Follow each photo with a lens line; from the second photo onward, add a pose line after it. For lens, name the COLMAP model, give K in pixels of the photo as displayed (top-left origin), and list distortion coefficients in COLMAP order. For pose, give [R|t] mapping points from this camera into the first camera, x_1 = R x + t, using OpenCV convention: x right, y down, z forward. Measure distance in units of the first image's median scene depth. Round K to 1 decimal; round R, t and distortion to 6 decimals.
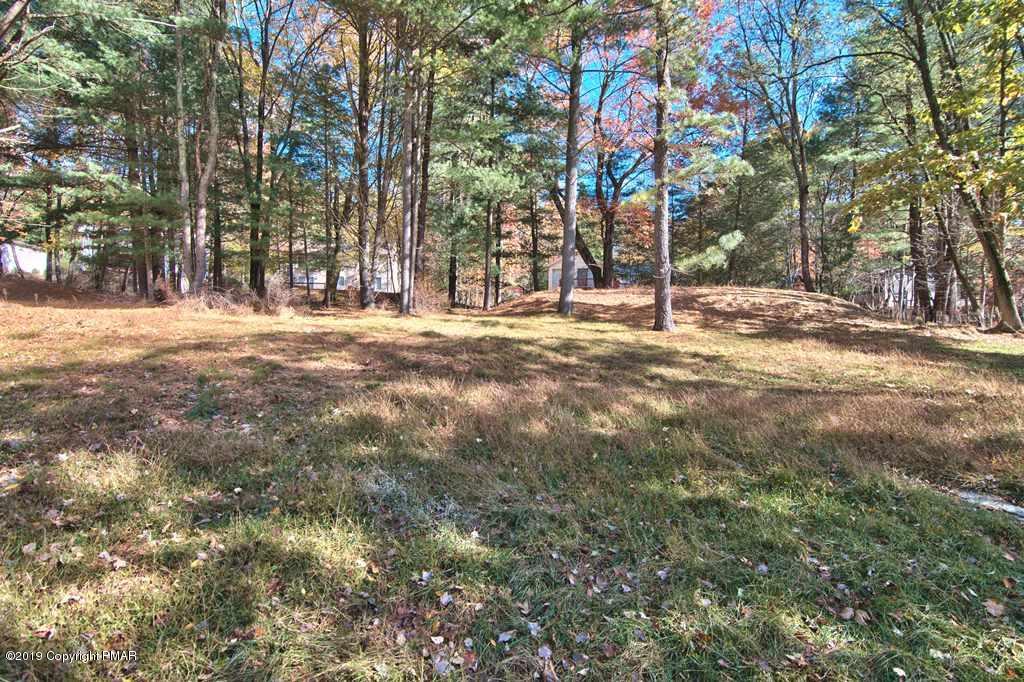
lens RADIAL K [[493.7, 0, 512.0], [0, 493.7, 341.0], [0, 0, 1]] dist [-0.013470, -0.005909]
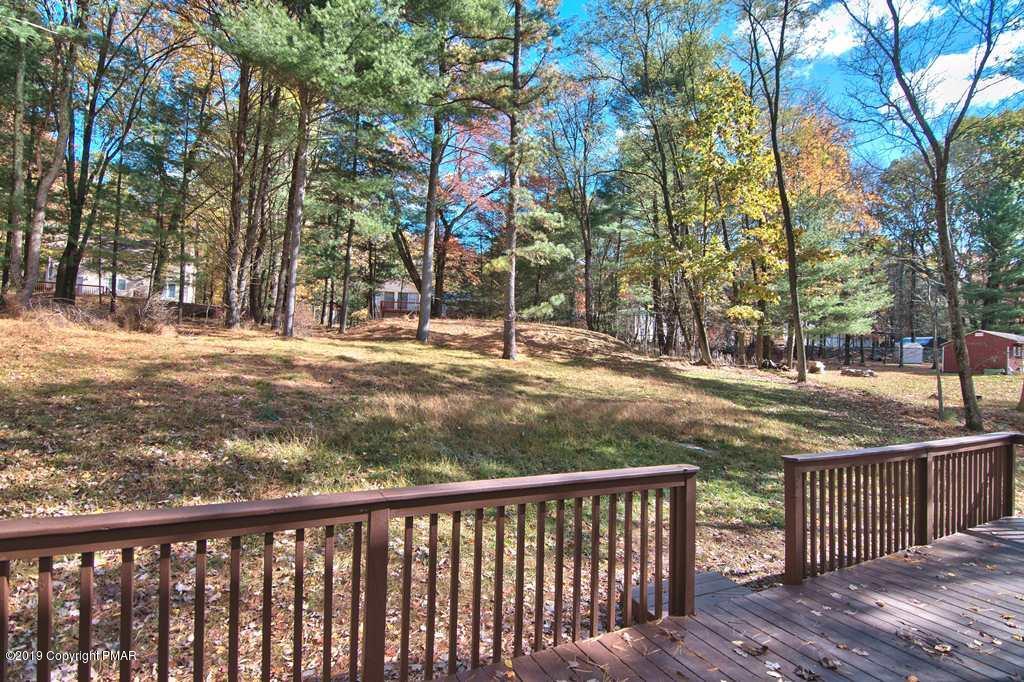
lens RADIAL K [[493.7, 0, 512.0], [0, 493.7, 341.0], [0, 0, 1]] dist [-0.013470, -0.005909]
pose [[0.915214, 0.039767, 0.401000, -0.207383], [-0.025192, 0.998819, -0.041556, -0.012248], [-0.402179, 0.027931, 0.915135, -0.228068]]
